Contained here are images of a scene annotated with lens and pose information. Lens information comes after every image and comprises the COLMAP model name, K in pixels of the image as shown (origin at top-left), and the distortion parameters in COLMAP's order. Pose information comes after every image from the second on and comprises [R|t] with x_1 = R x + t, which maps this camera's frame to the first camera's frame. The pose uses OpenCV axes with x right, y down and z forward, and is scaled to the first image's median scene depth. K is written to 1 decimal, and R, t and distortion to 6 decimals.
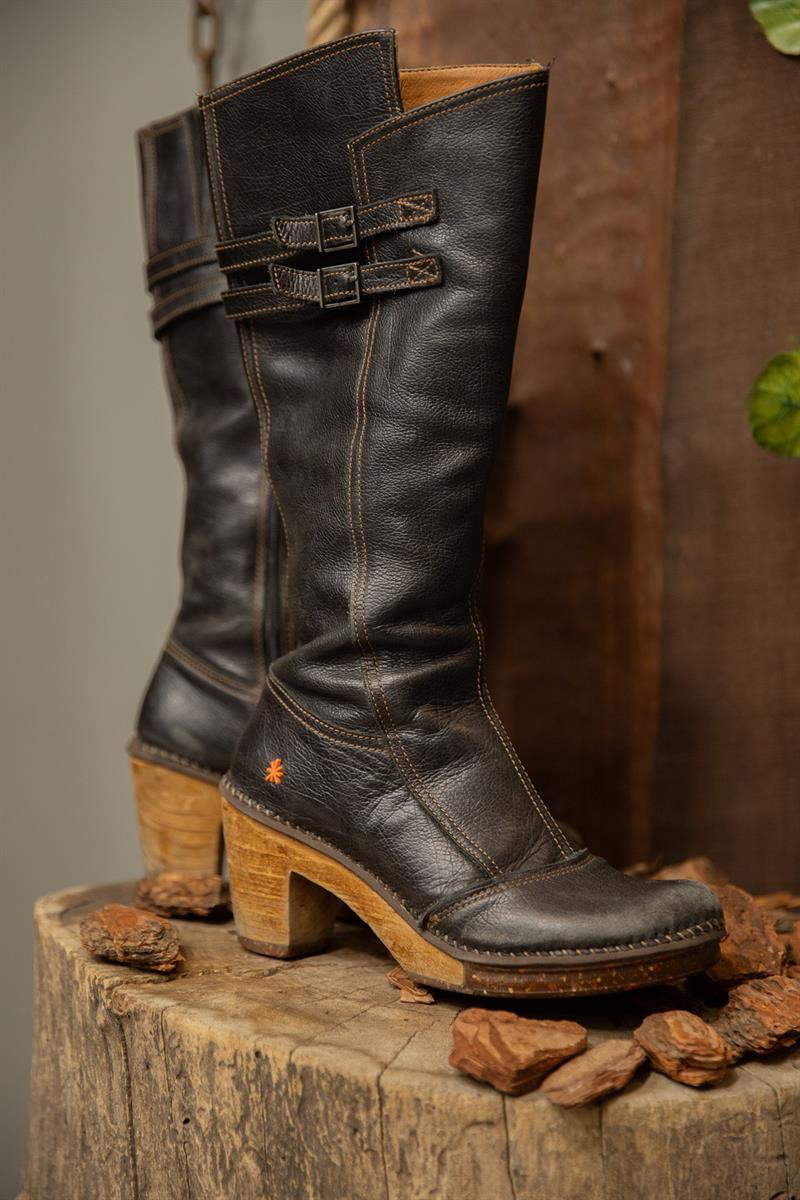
lens RADIAL K [[2129.2, 0, 401.2], [0, 2129.2, 595.6], [0, 0, 1]] dist [0.067246, 0.000000]
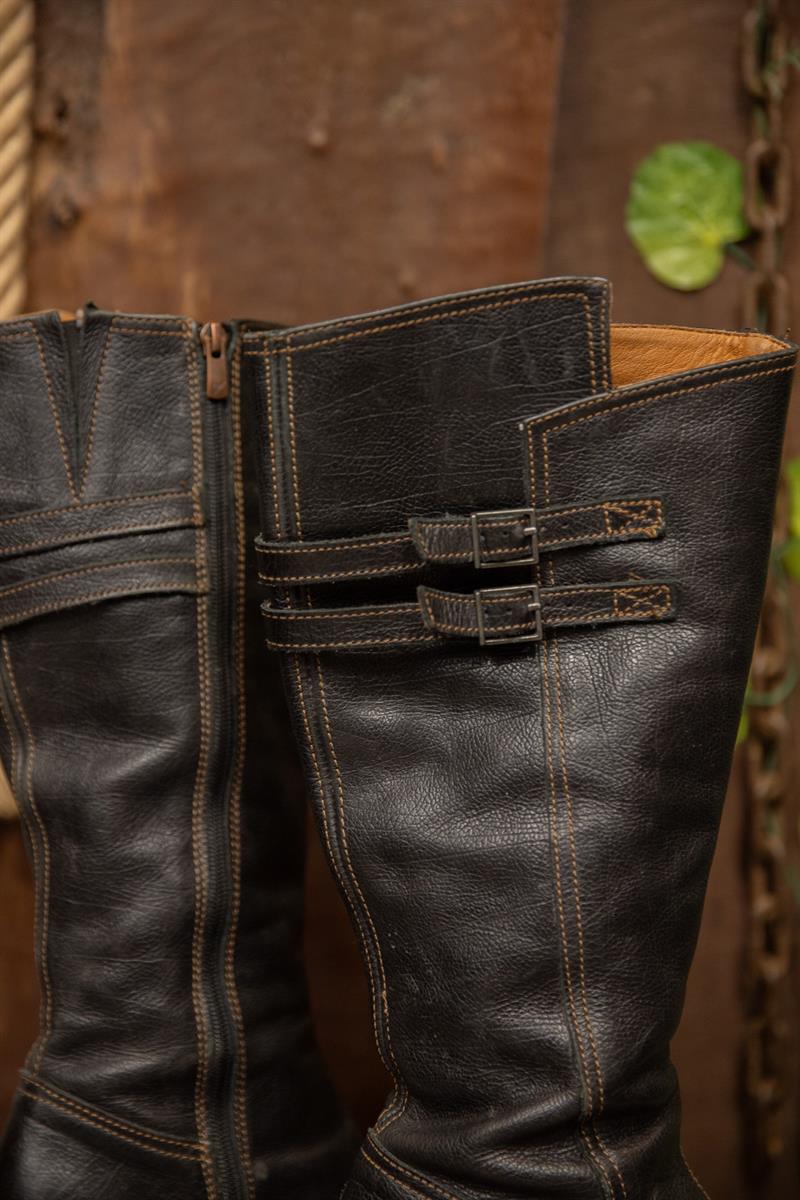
lens RADIAL K [[2129.2, 0, 399.8], [0, 2129.2, 602.9], [0, 0, 1]] dist [0.067246, 0.000000]
pose [[0.824098, -0.032893, 0.565492, -0.498961], [0.041382, 0.999141, -0.002188, -0.158509], [-0.564934, 0.025205, 0.824751, 0.446938]]
